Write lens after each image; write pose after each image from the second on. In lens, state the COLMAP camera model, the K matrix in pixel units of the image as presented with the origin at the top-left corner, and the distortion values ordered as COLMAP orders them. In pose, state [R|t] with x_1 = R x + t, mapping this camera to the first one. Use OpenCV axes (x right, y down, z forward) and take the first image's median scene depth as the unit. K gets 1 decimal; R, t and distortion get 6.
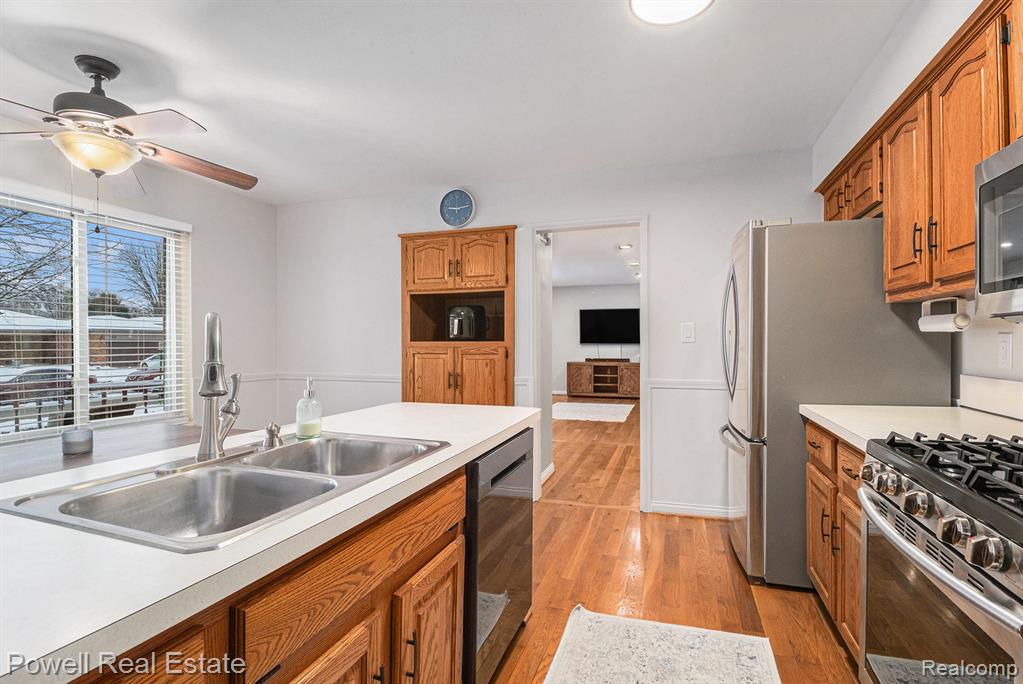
lens RADIAL K [[479.4, 0, 515.2], [0, 479.4, 339.8], [0, 0, 1]] dist [0.001995, -0.003804]
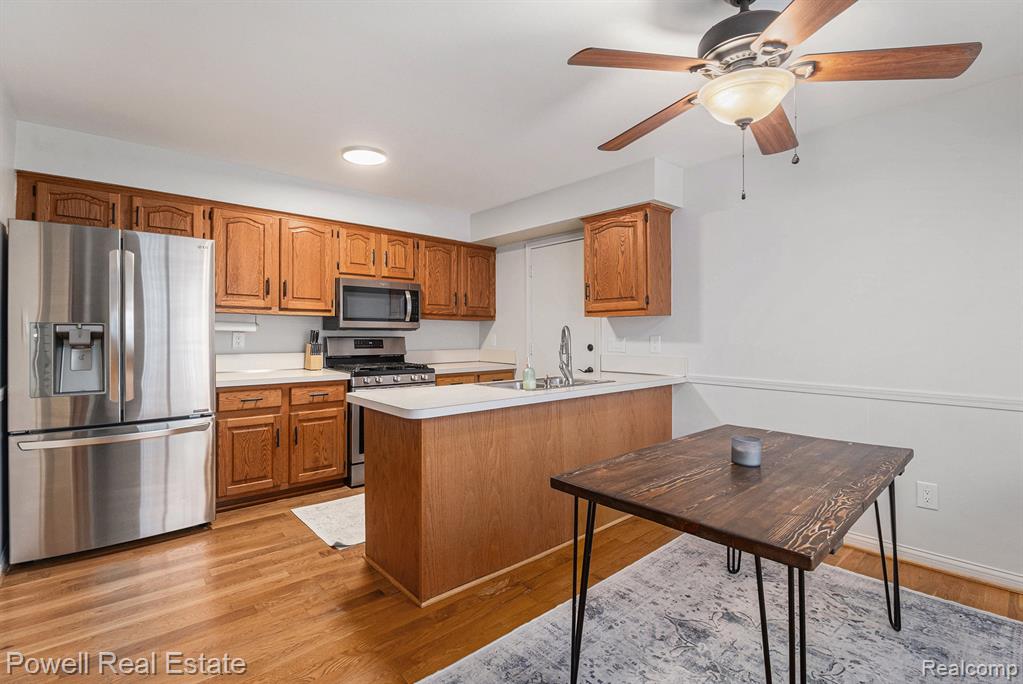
lens RADIAL K [[479.4, 0, 511.5], [0, 479.4, 342.8], [0, 0, 1]] dist [0.001995, -0.003804]
pose [[-0.854201, -0.003087, 0.519933, -0.512486], [0.003303, 0.999930, 0.011363, 0.005084], [-0.519932, 0.011423, -0.854131, 1.011593]]
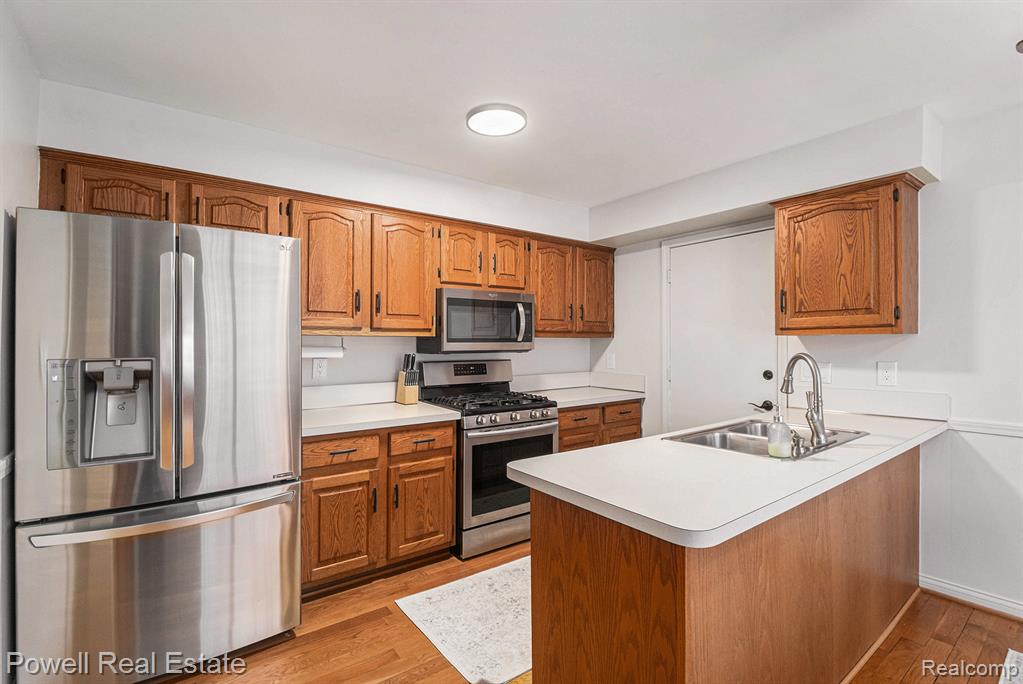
lens RADIAL K [[479.4, 0, 522.7], [0, 479.4, 345.2], [0, 0, 1]] dist [0.001995, -0.003804]
pose [[-0.819788, 0.010345, 0.572573, -0.241789], [0.011199, 0.999935, -0.002032, -0.023562], [-0.572557, 0.004747, -0.819851, 0.911821]]
